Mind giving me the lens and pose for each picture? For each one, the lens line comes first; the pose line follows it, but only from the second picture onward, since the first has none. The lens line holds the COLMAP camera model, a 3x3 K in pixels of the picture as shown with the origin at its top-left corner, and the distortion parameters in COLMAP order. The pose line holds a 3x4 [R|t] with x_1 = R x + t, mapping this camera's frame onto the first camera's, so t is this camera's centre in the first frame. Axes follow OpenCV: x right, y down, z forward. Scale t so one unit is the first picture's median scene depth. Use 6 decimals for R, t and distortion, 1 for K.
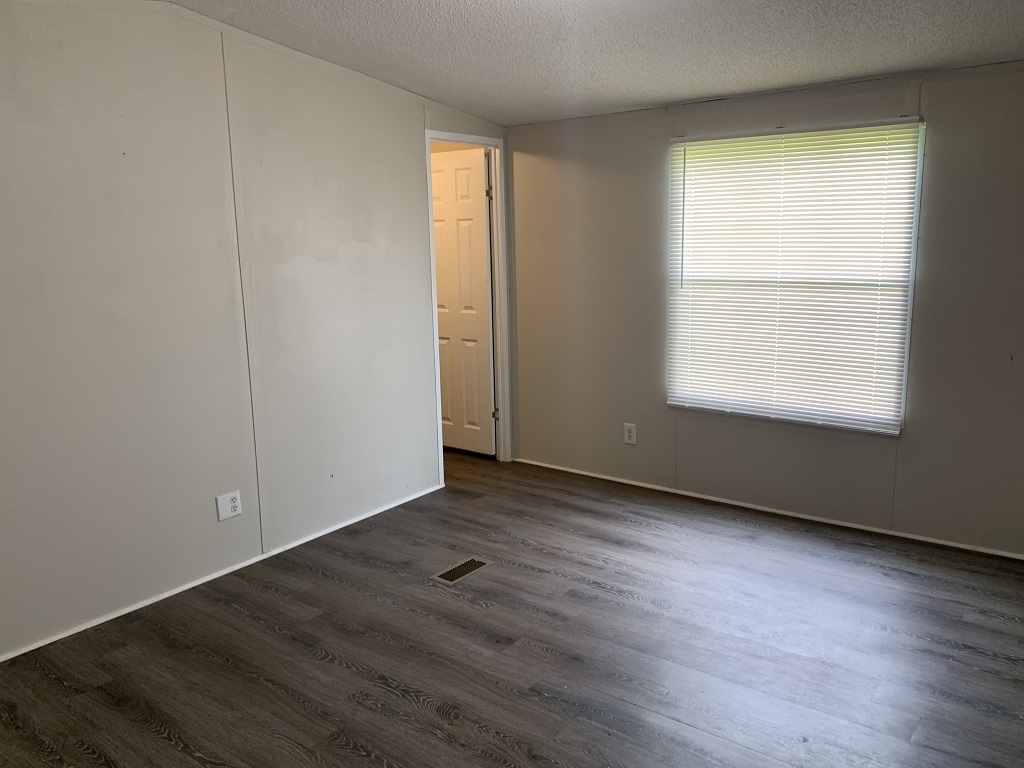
lens RADIAL K [[786.8, 0, 511.1], [0, 786.8, 378.5], [0, 0, 1]] dist [0.006535, -0.009692]
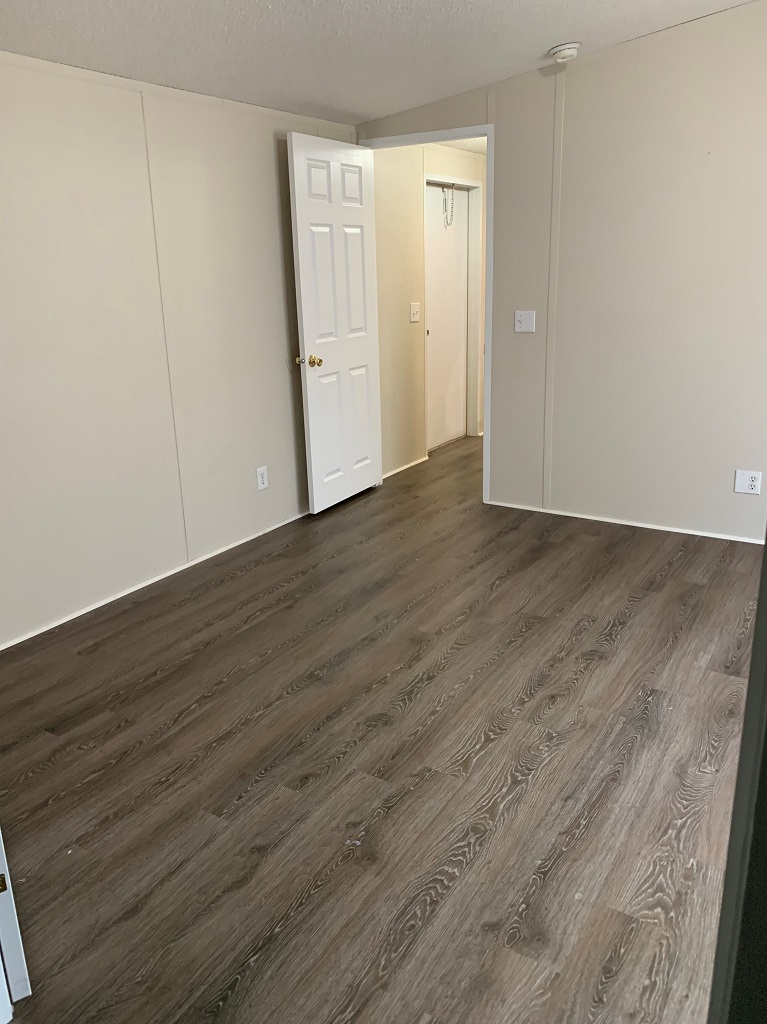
lens RADIAL K [[786.8, 0, 379.9], [0, 786.8, 508.2], [0, 0, 1]] dist [0.006535, -0.009692]
pose [[0.089672, 0.316600, -0.944311, 0.748265], [-0.152761, 0.941284, 0.301079, -0.064436], [0.984186, 0.117256, 0.132771, 0.422021]]
